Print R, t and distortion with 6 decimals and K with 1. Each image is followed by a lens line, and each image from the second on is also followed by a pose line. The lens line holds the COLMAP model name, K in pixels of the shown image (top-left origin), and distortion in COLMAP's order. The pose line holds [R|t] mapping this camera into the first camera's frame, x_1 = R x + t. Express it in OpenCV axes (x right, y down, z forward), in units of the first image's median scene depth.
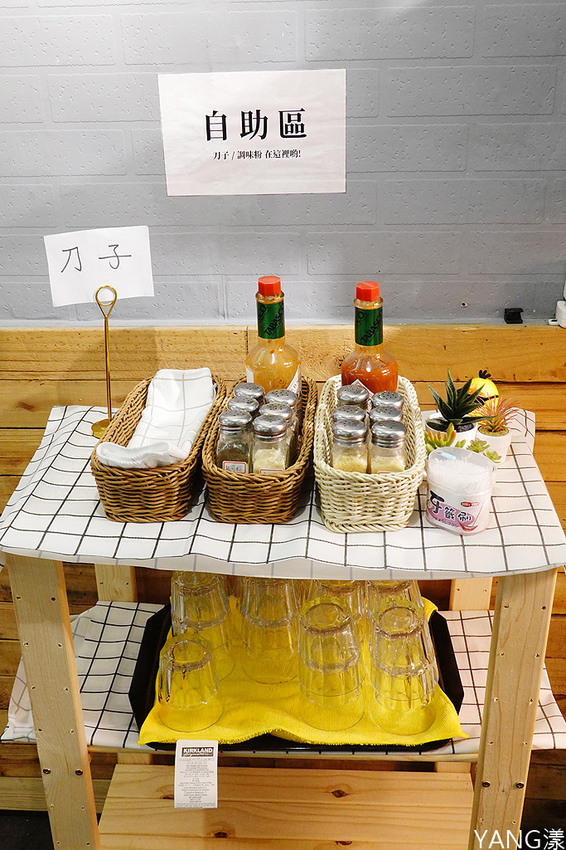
lens RADIAL K [[888.7, 0, 284.7], [0, 888.7, 424.9], [0, 0, 1]] dist [0.023061, 0.000000]
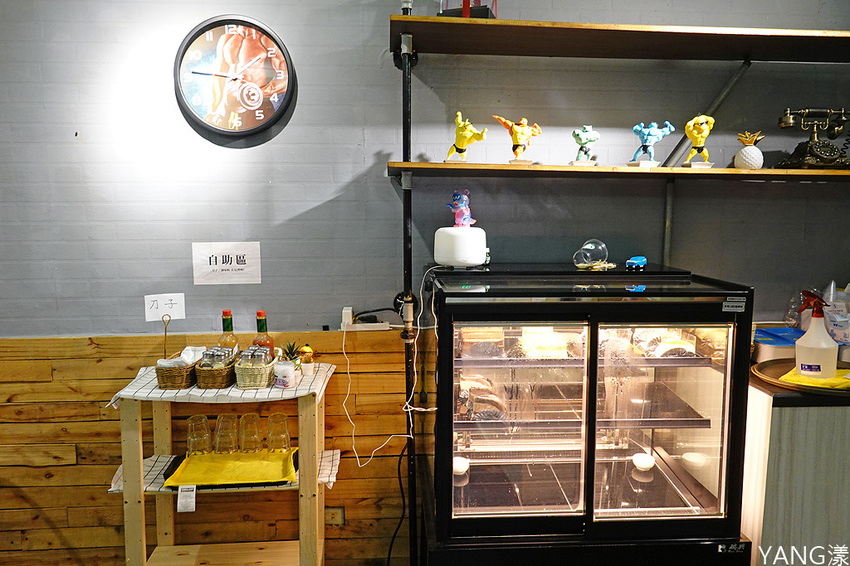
lens RADIAL K [[696.7, 0, 424.0], [0, 696.7, 281.4], [0, 0, 1]] dist [0.034543, -0.007838]
pose [[0.991965, 0.004546, 0.126427, 0.314012], [0.035593, 0.948958, -0.313388, 0.454409], [-0.121399, 0.315370, 0.941172, -1.162733]]
